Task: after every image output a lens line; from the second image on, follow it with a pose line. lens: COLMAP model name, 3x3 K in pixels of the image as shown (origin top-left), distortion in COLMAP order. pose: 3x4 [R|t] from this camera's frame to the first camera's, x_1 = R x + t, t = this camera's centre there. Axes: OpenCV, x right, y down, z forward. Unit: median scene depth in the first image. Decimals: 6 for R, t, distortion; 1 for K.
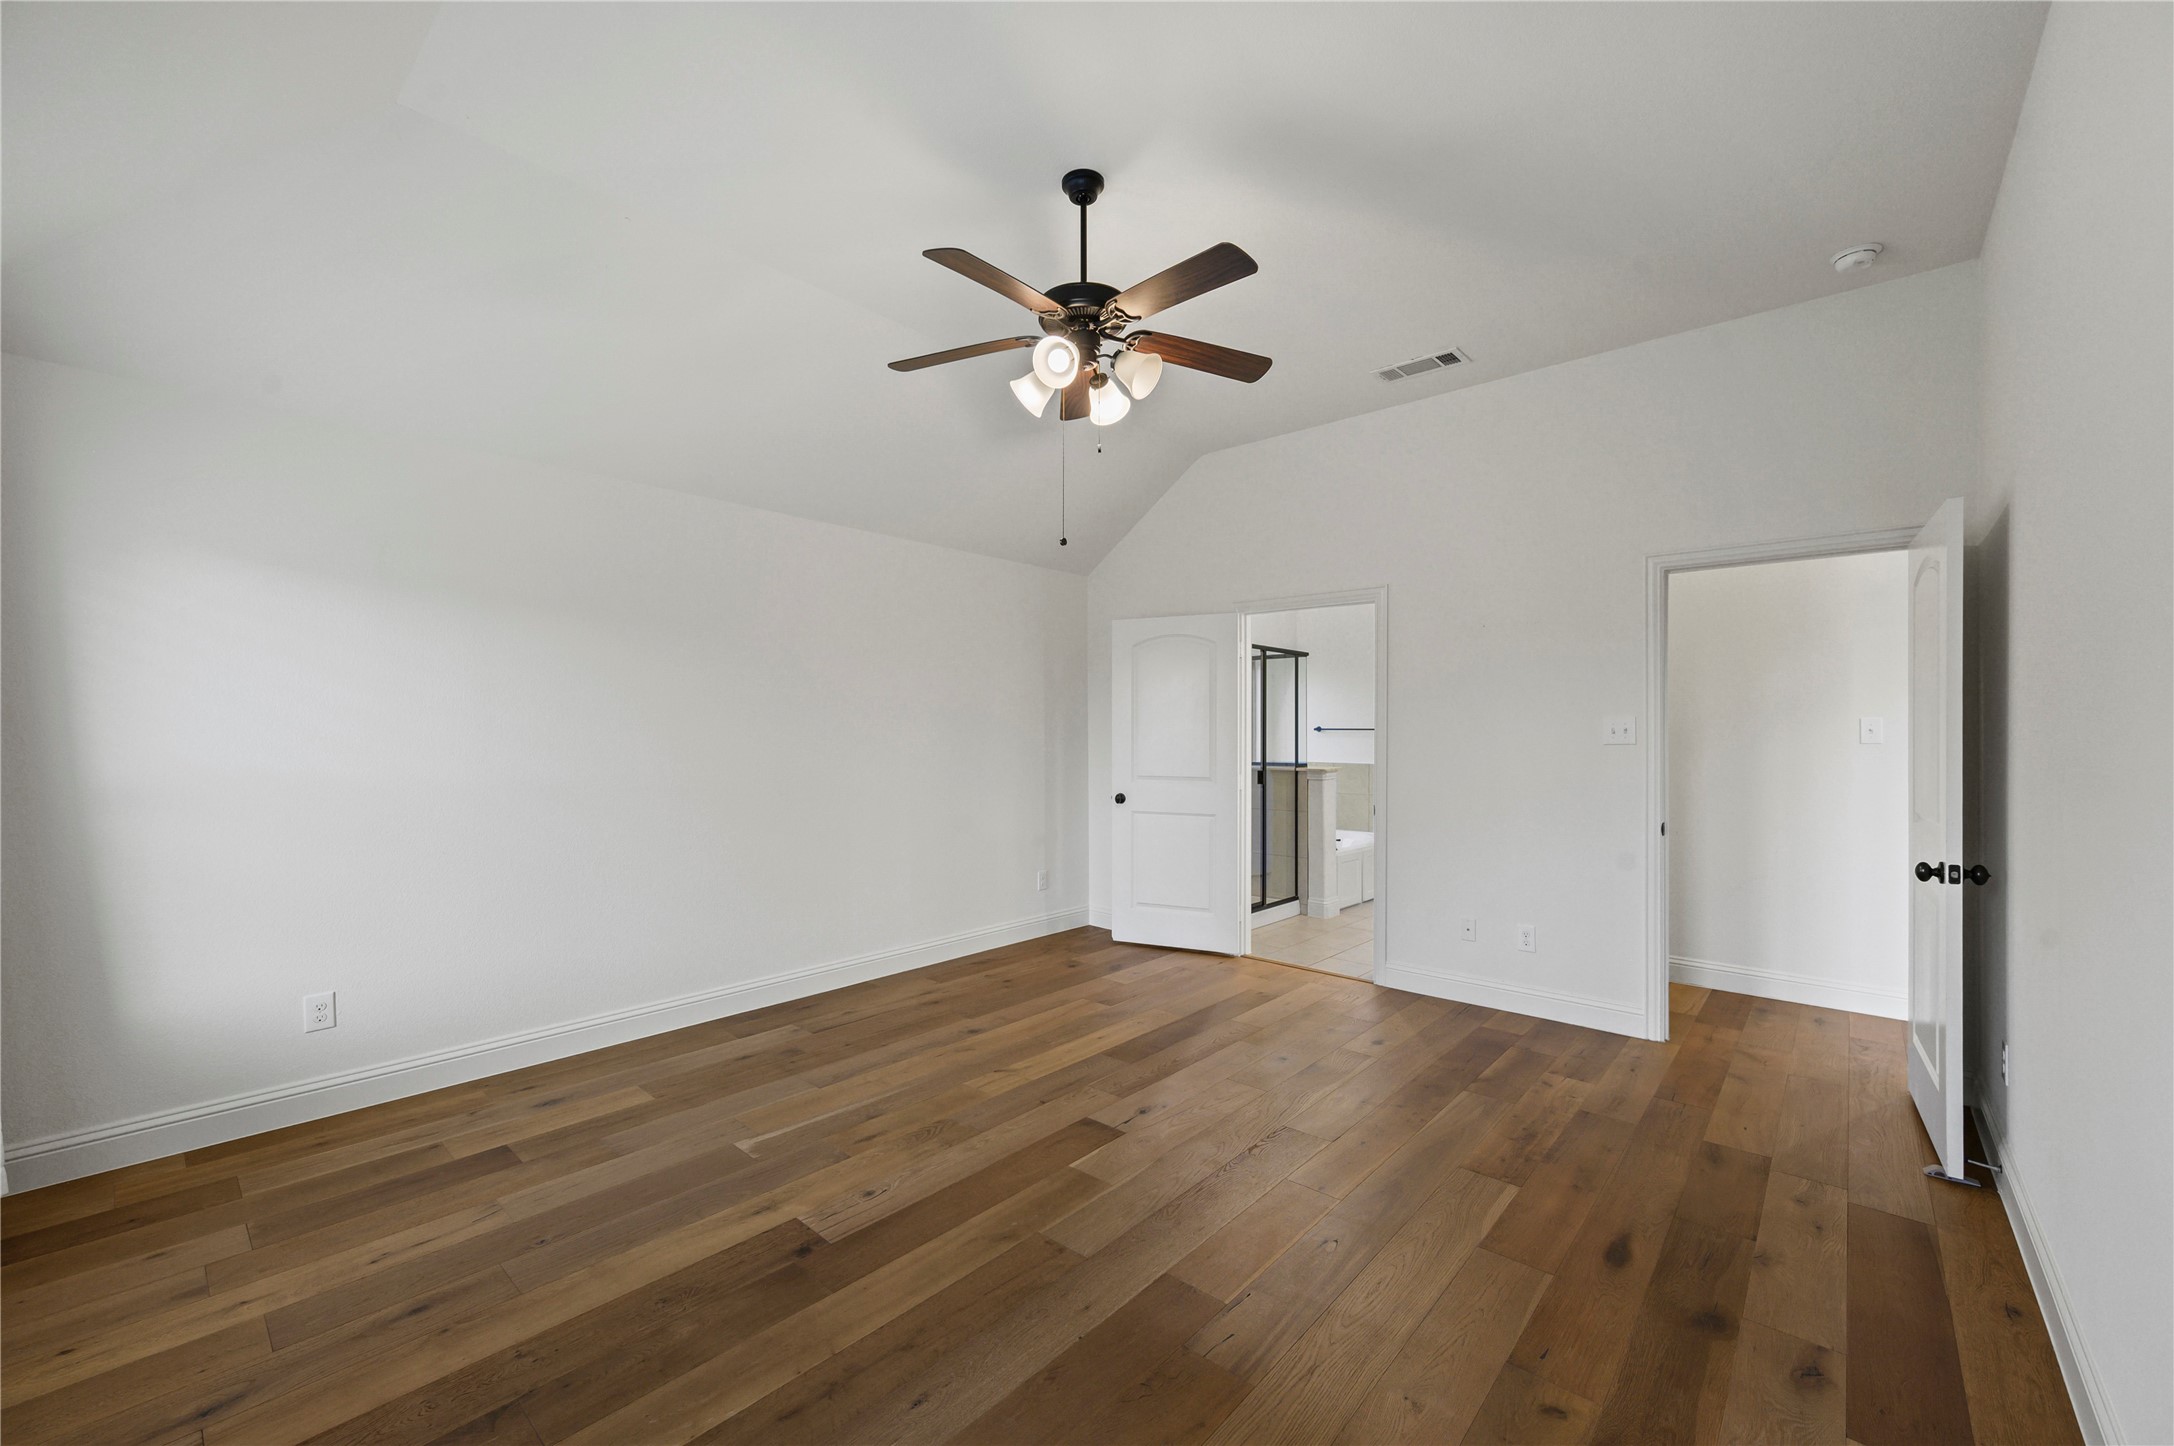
lens RADIAL K [[857.1, 0, 1092.5], [0, 857.1, 723.4], [0, 0, 1]] dist [0.000697, -0.000188]
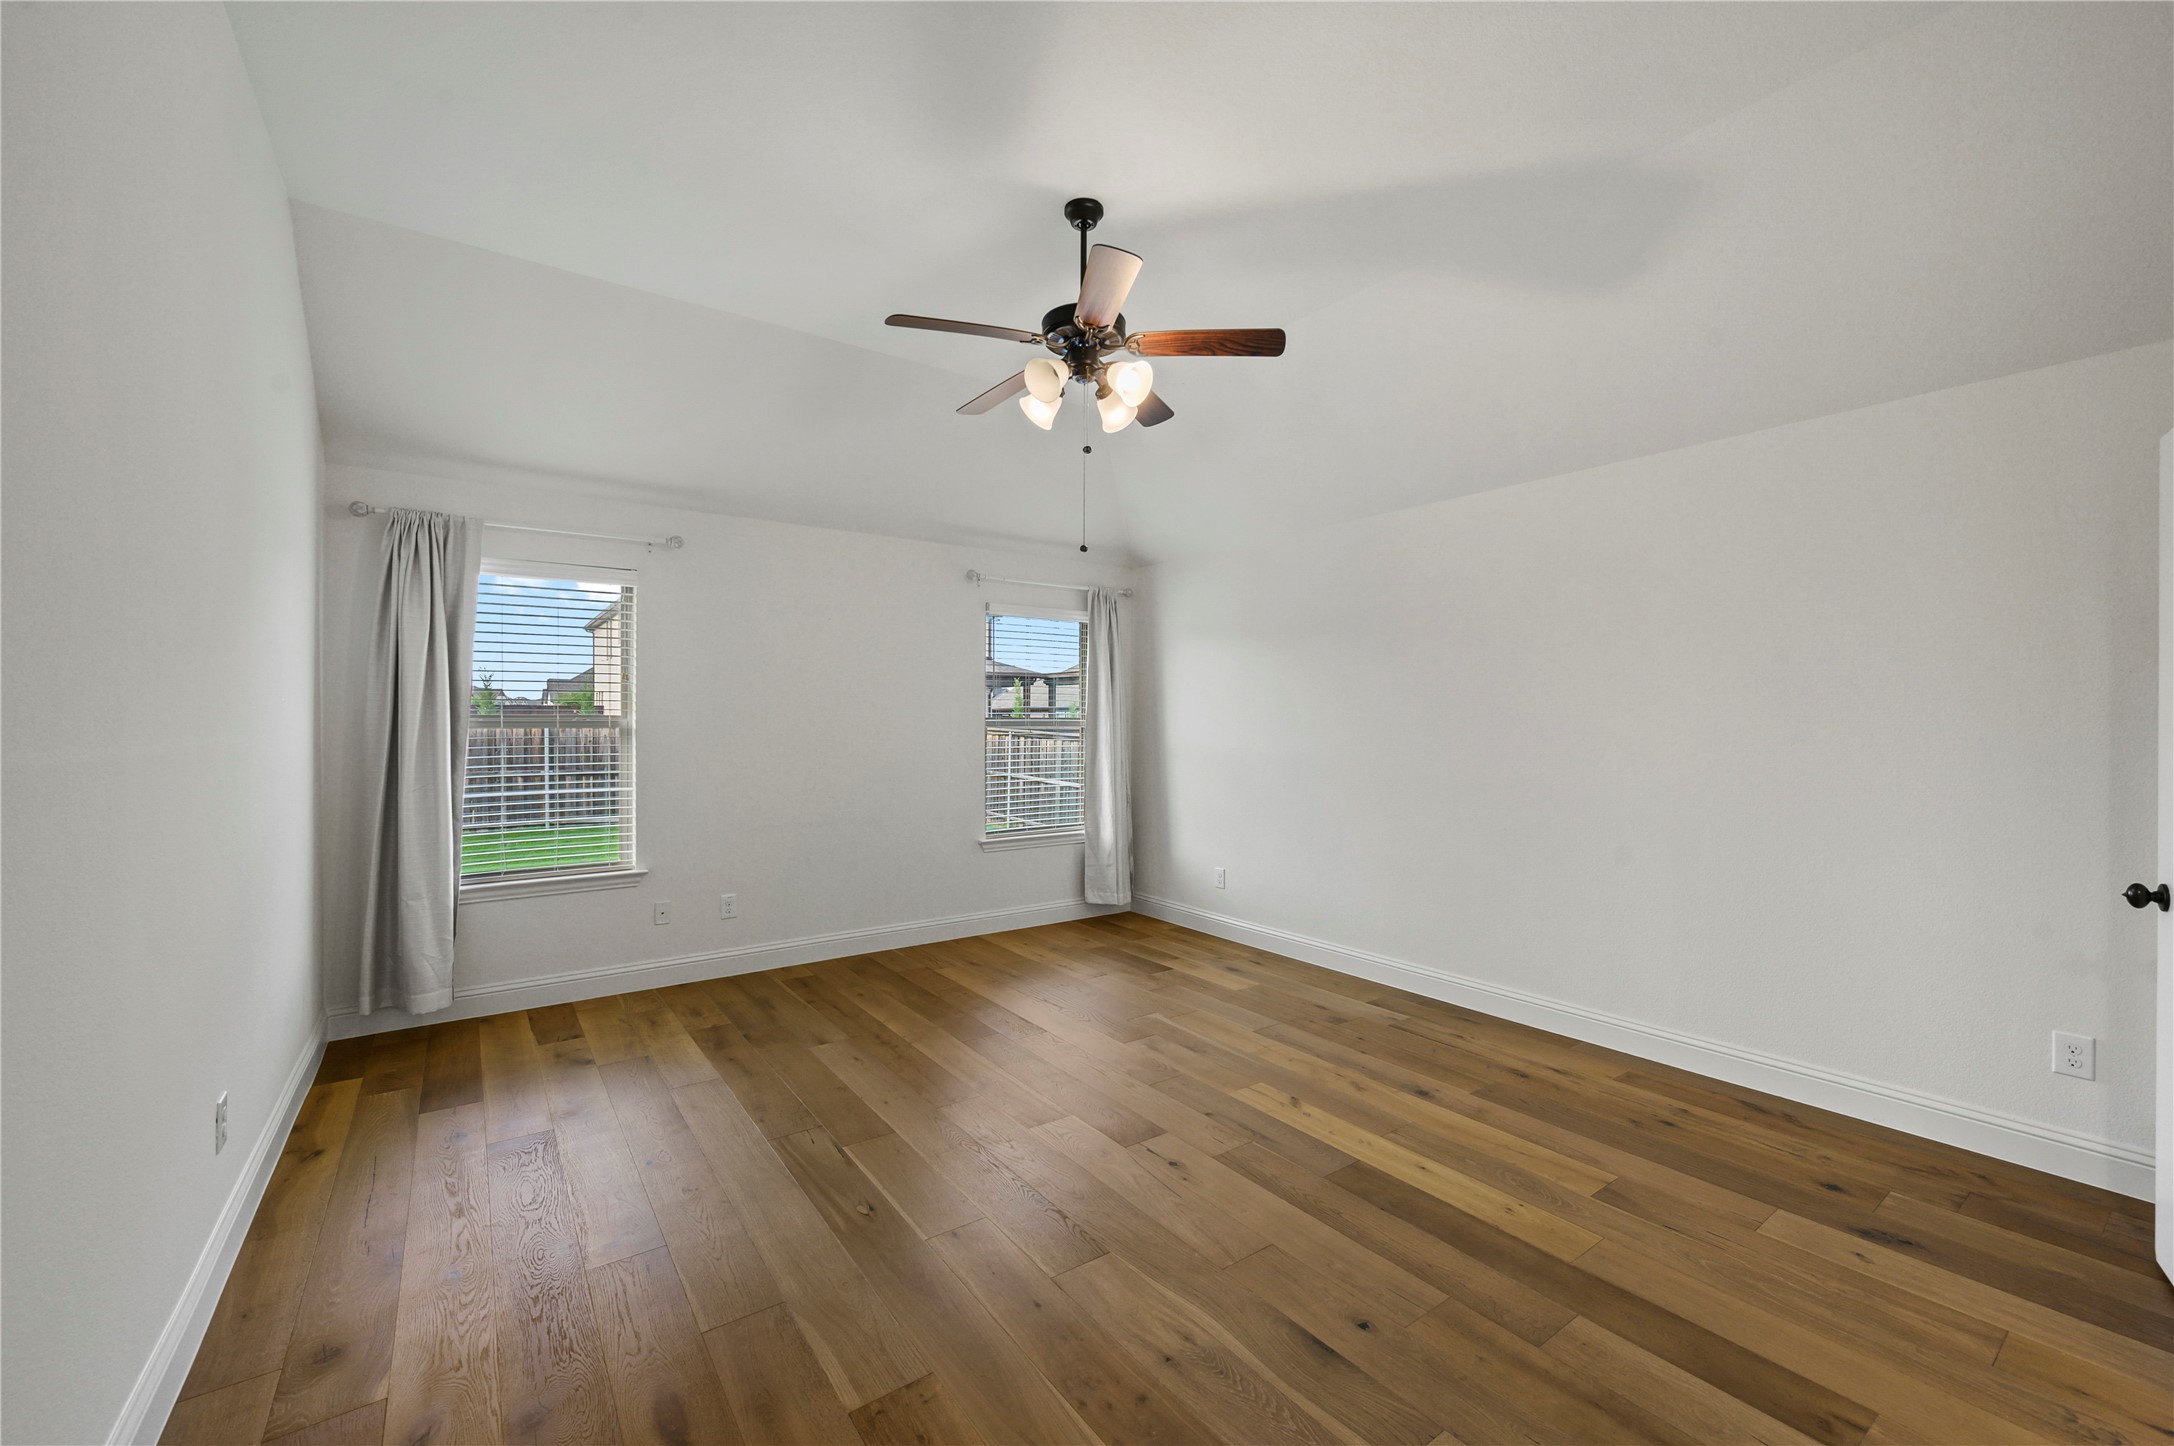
lens RADIAL K [[871.3, 0, 1091.5], [0, 871.3, 725.6], [0, 0, 1]] dist [0.001204, -0.000042]
pose [[-0.217529, 0.000459, -0.976054, 0.894292], [0.005820, 0.999983, -0.000827, 0.014293], [0.976036, -0.005860, -0.217528, 1.071951]]
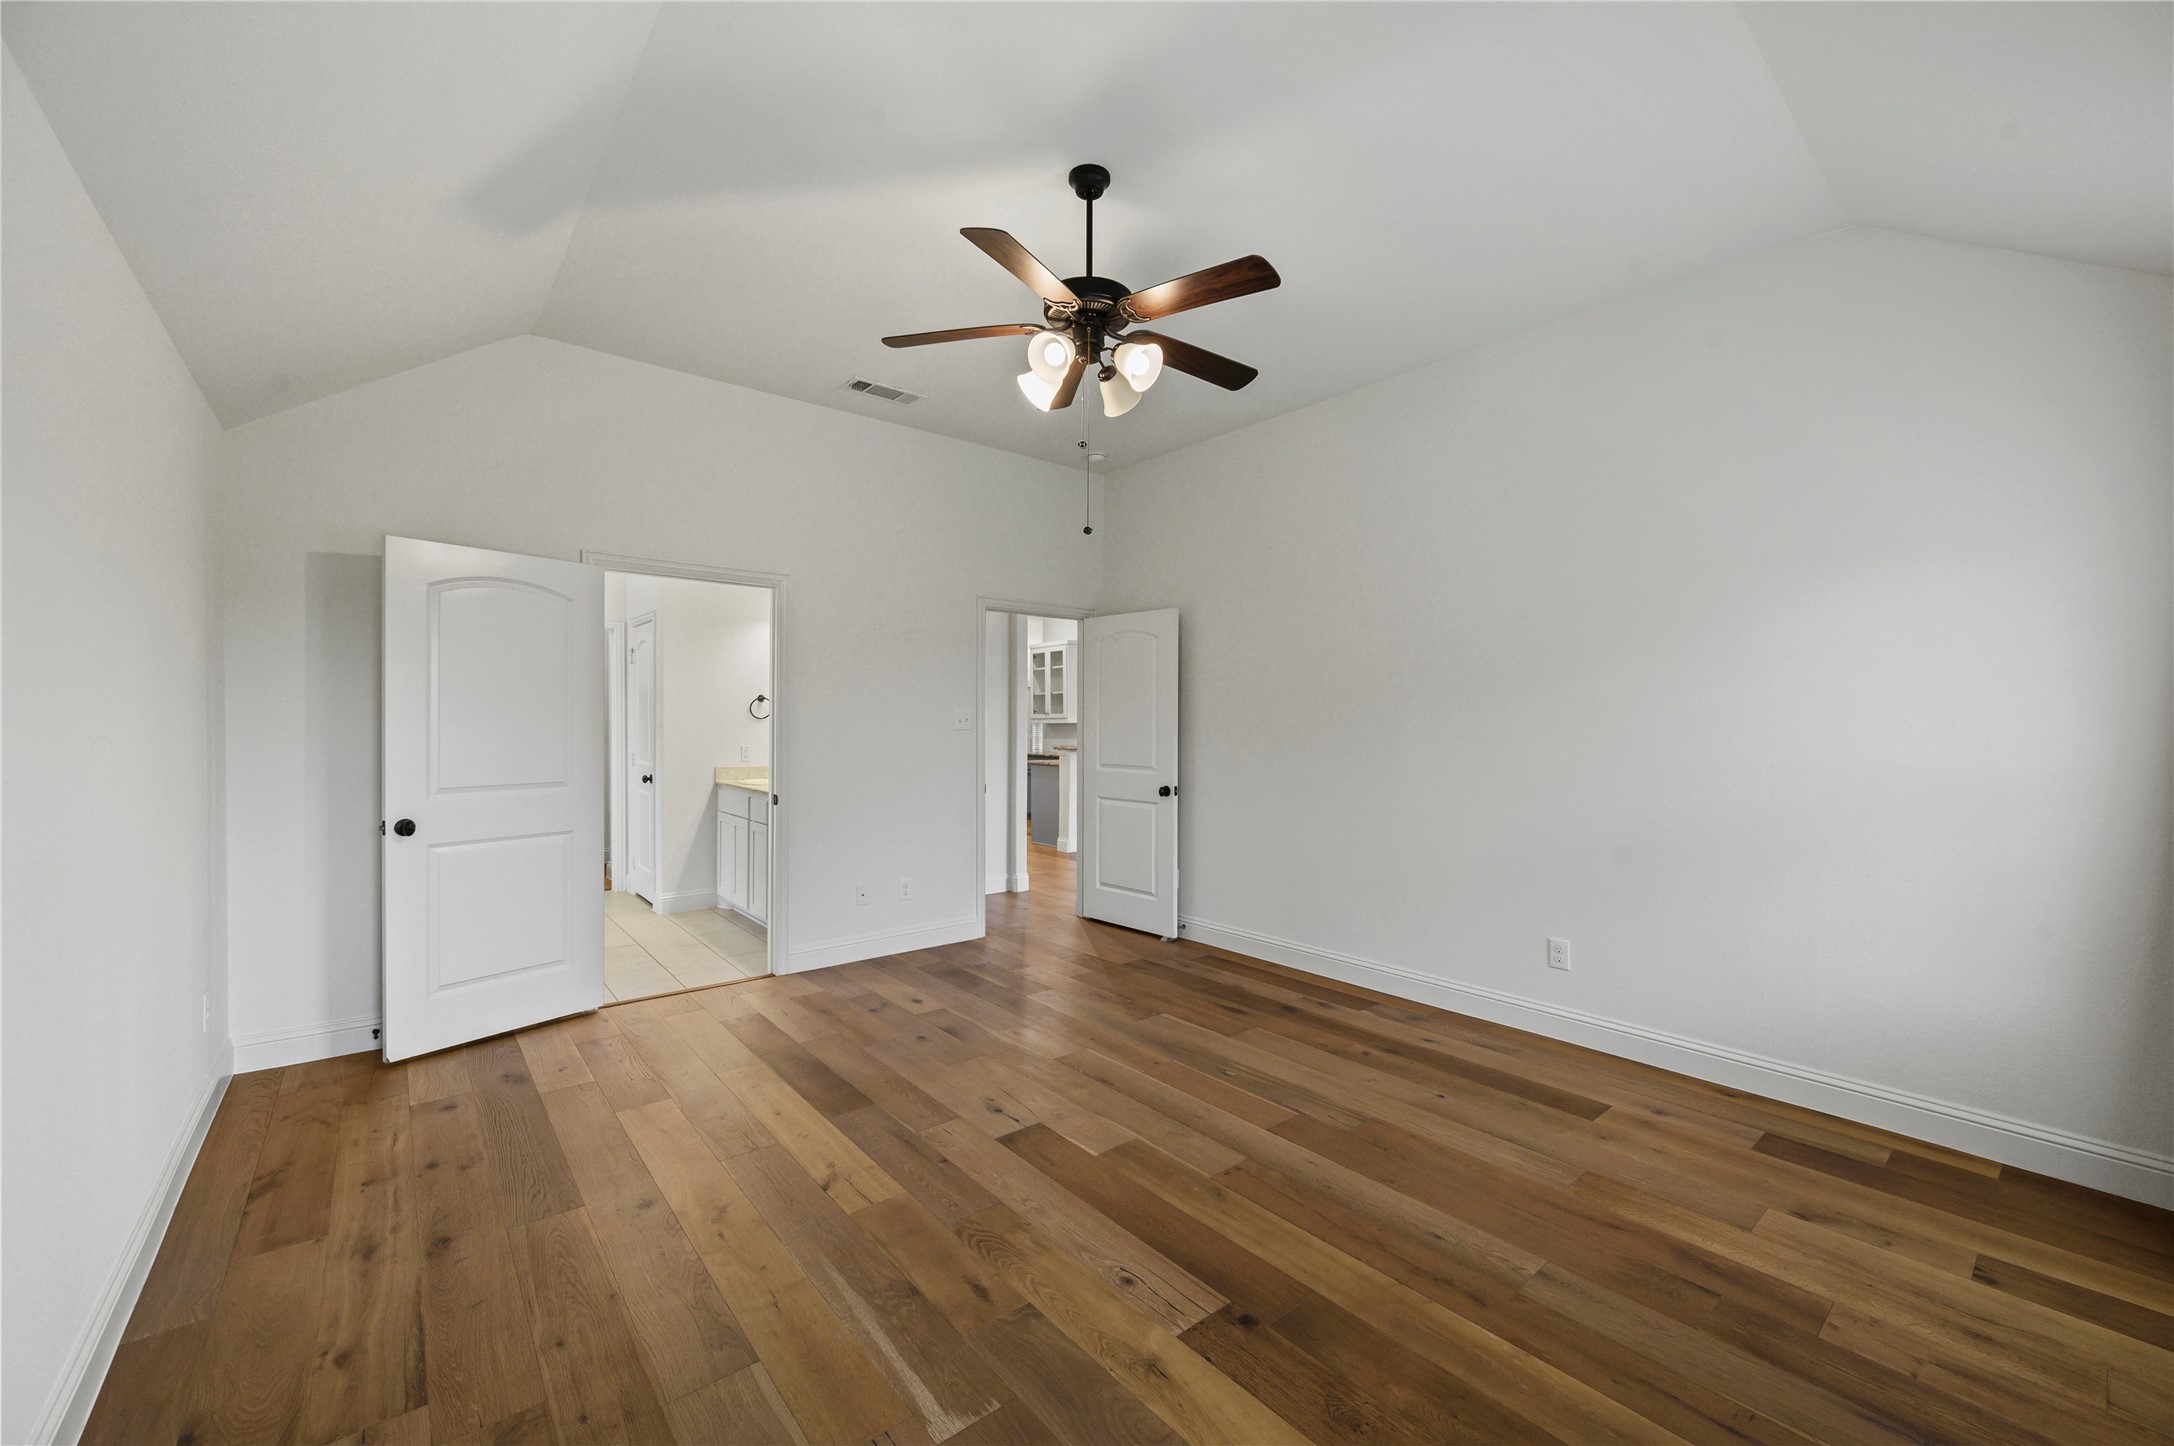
lens RADIAL K [[851.2, 0, 1089.1], [0, 851.2, 724.0], [0, 0, 1]] dist [0.001676, -0.000174]
pose [[0.155794, -0.003610, 0.987783, -0.852056], [-0.012989, 0.999899, 0.005703, 0.005226], [-0.987704, -0.013719, 0.155732, 0.724582]]
